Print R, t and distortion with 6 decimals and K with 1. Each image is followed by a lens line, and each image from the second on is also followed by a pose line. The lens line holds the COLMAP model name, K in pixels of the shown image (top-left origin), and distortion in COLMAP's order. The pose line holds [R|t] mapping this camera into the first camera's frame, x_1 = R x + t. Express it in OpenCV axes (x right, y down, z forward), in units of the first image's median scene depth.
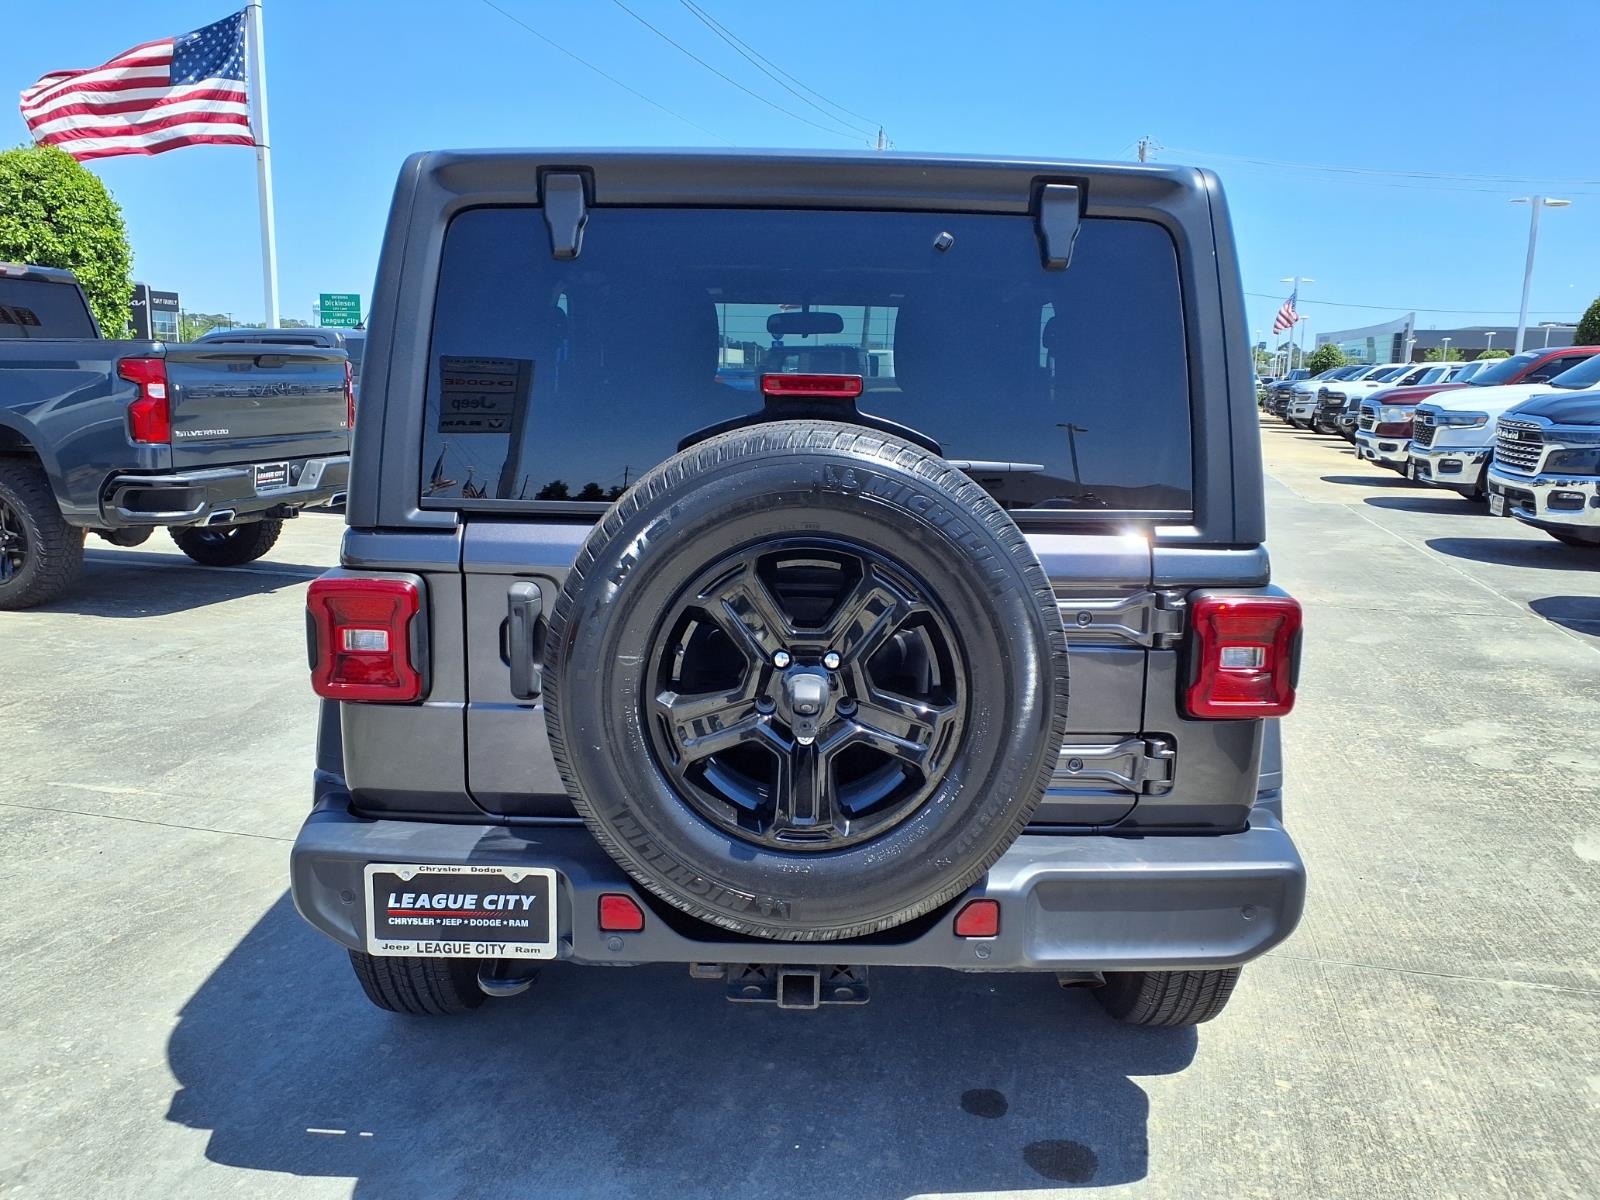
lens RADIAL K [[1295.2, 0, 806.1], [0, 1295.2, 608.6], [0, 0, 1]] dist [0.053274, -0.020467]
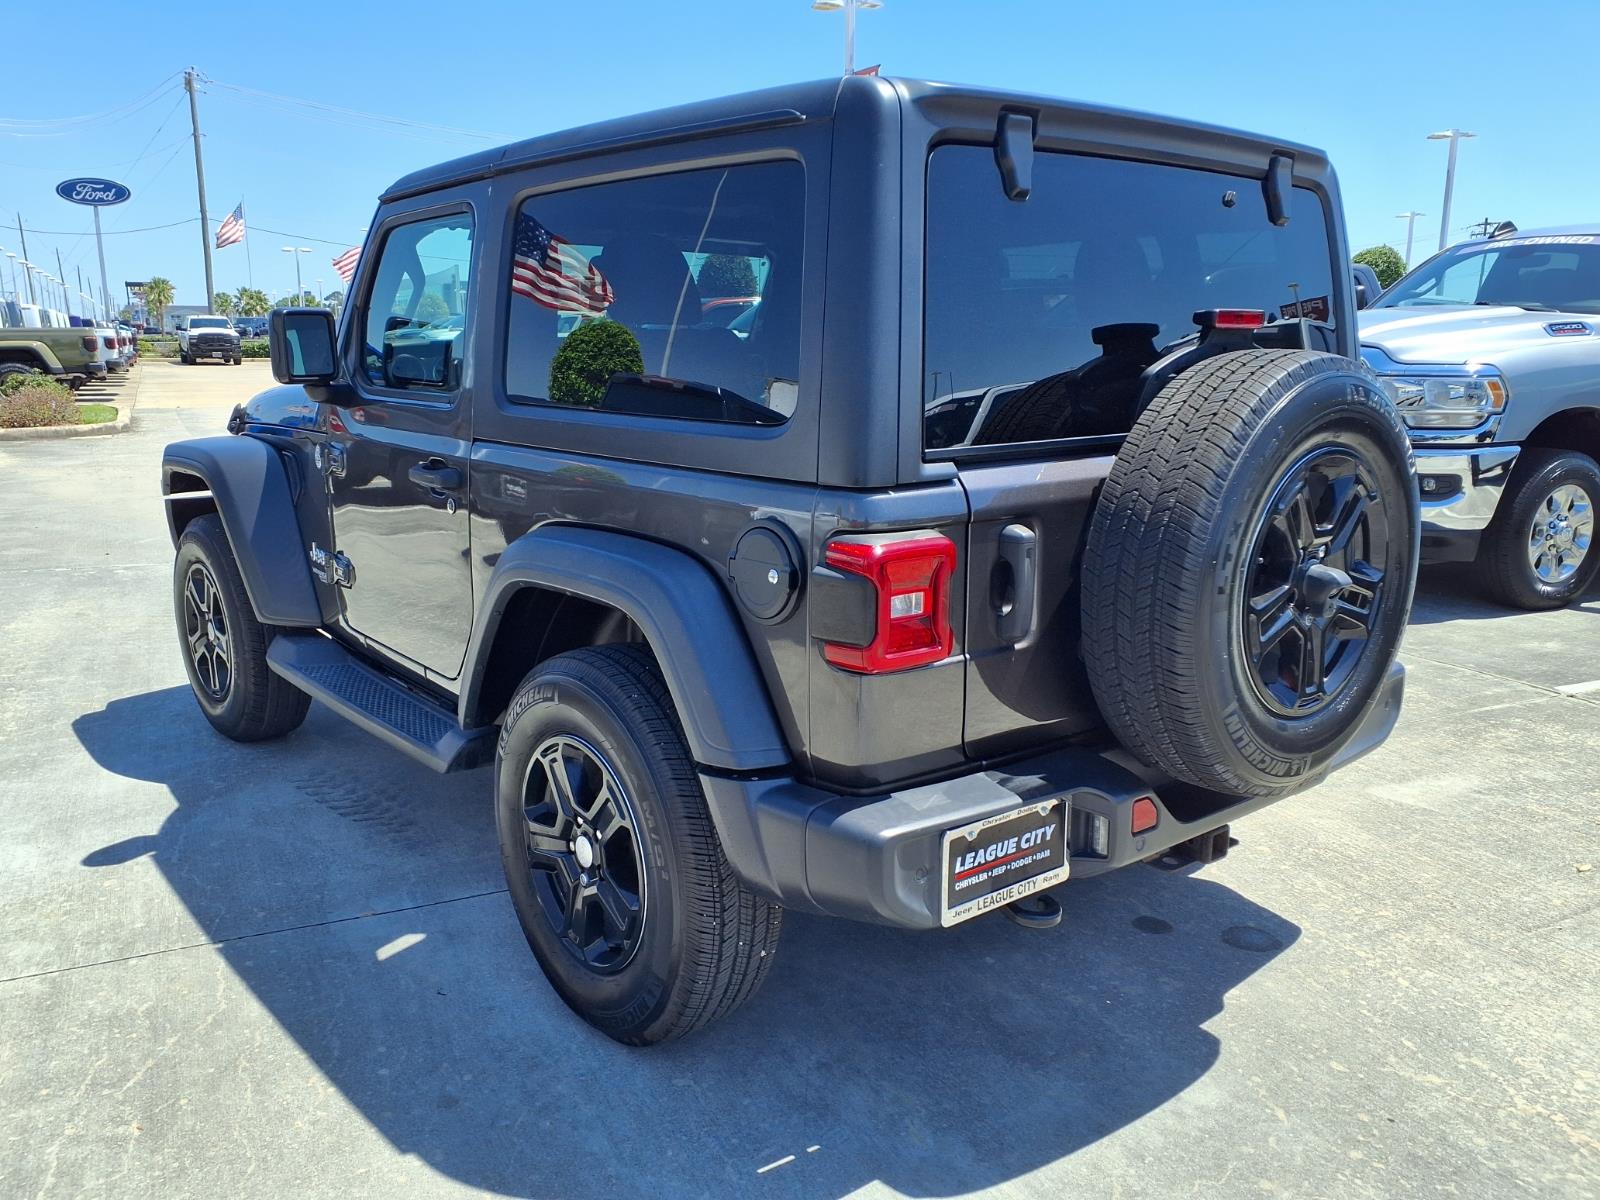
lens RADIAL K [[1295.2, 0, 806.6], [0, 1295.2, 596.2], [0, 0, 1]] dist [0.053274, -0.020467]
pose [[0.760188, -0.140792, 0.634265, -0.982068], [0.122355, 0.989793, 0.073065, -0.056580], [-0.638078, 0.022063, 0.769655, 0.328456]]
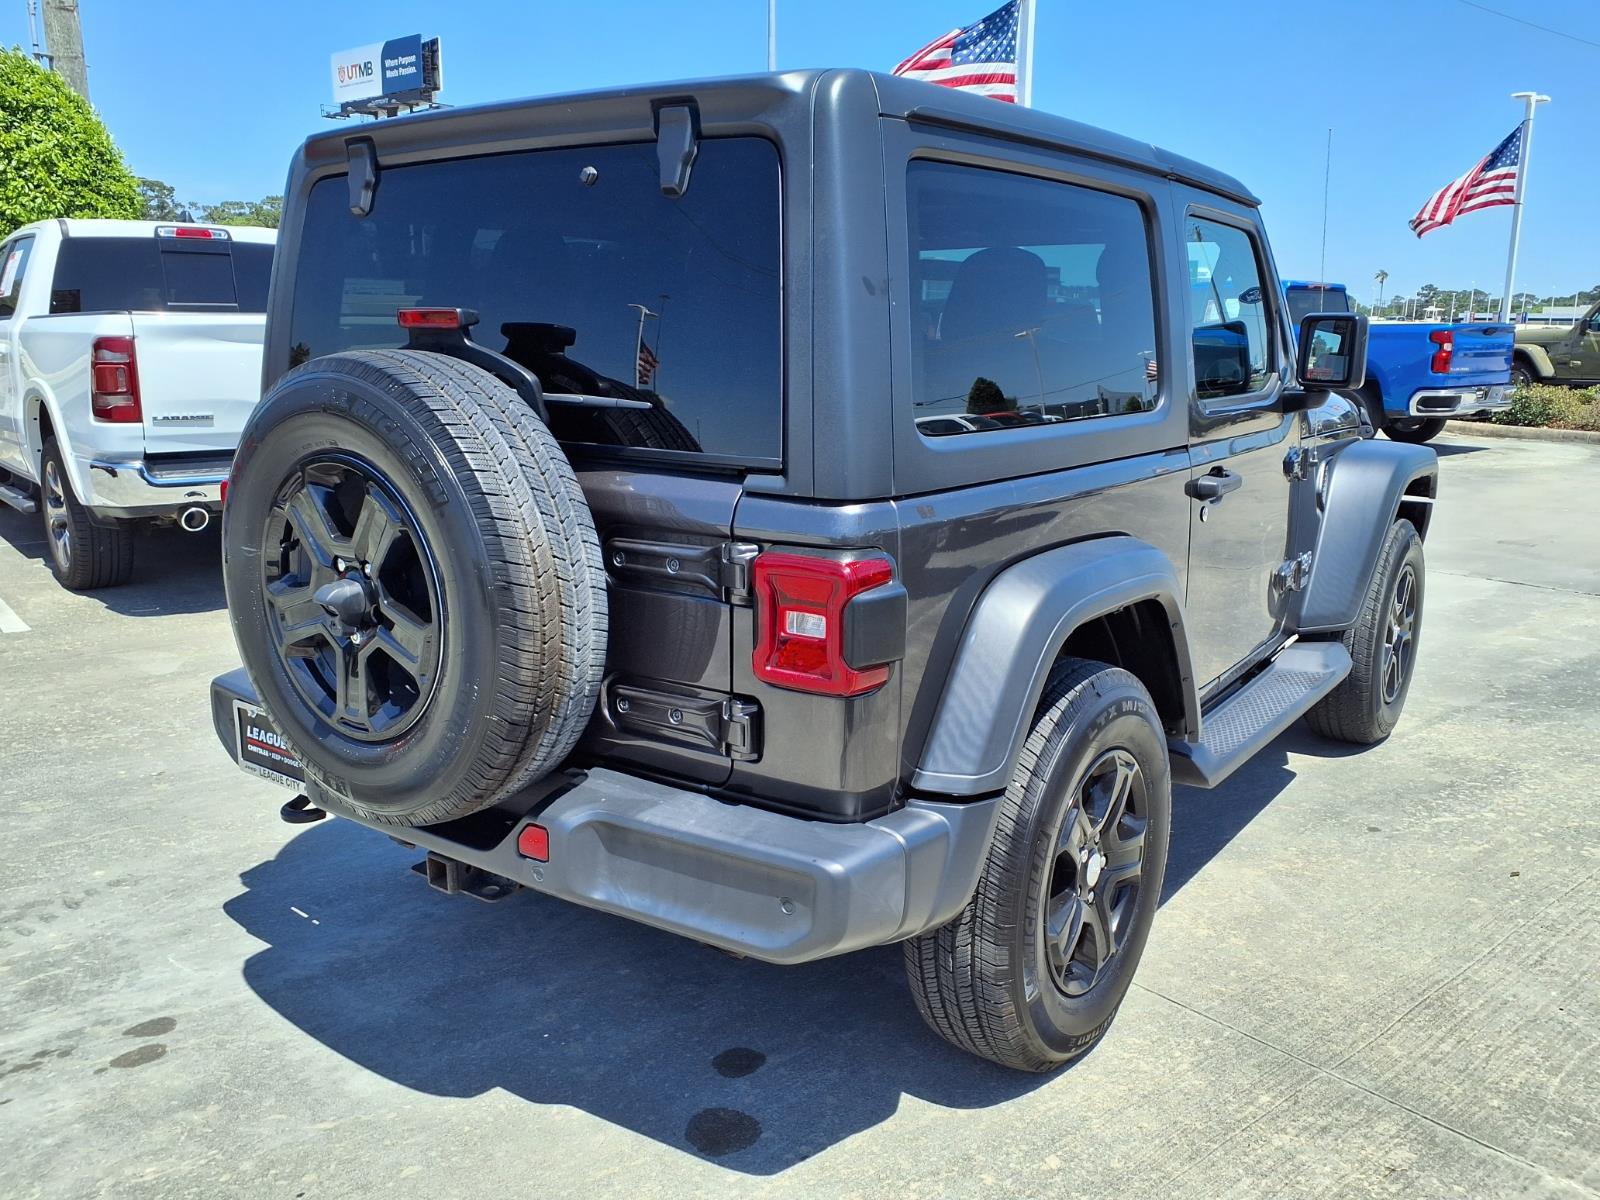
lens RADIAL K [[1295.2, 0, 792.6], [0, 1295.2, 596.0], [0, 0, 1]] dist [0.053274, -0.020467]
pose [[0.797696, 0.107847, -0.593338, 0.854999], [-0.096191, 0.994037, 0.051358, -0.025625], [0.595339, 0.016105, 0.803313, 0.284222]]
